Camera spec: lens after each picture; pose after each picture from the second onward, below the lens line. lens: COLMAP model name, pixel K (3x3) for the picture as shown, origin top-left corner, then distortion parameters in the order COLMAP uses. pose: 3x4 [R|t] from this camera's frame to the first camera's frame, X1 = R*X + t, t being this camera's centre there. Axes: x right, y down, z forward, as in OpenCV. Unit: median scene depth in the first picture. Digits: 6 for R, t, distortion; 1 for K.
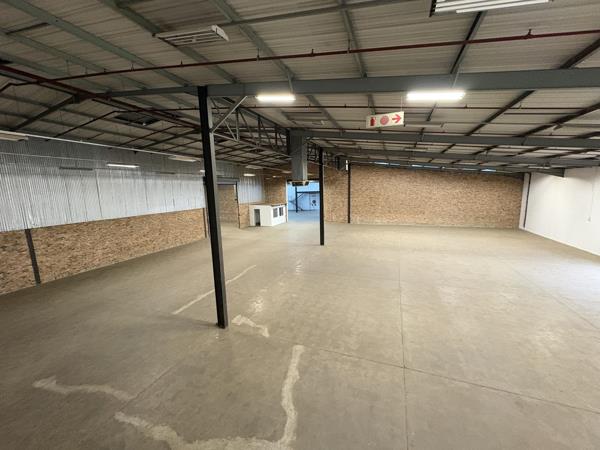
lens RADIAL K [[239.6, 0, 300.0], [0, 239.6, 225.0], [0, 0, 1]] dist [0.001153, 0.000123]
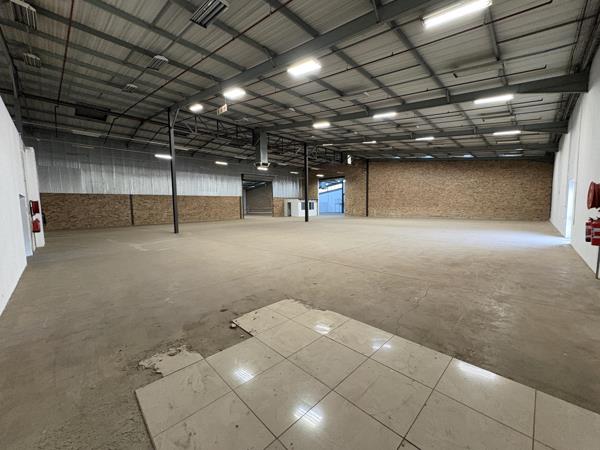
lens RADIAL K [[238.7, 0, 301.0], [0, 238.7, 222.8], [0, 0, 1]] dist [-0.000439, -0.000055]
pose [[0.921004, 0.039601, -0.387534, 0.386068], [-0.068730, 0.995732, -0.061591, 0.118854], [0.383441, 0.083361, 0.919795, -0.094205]]
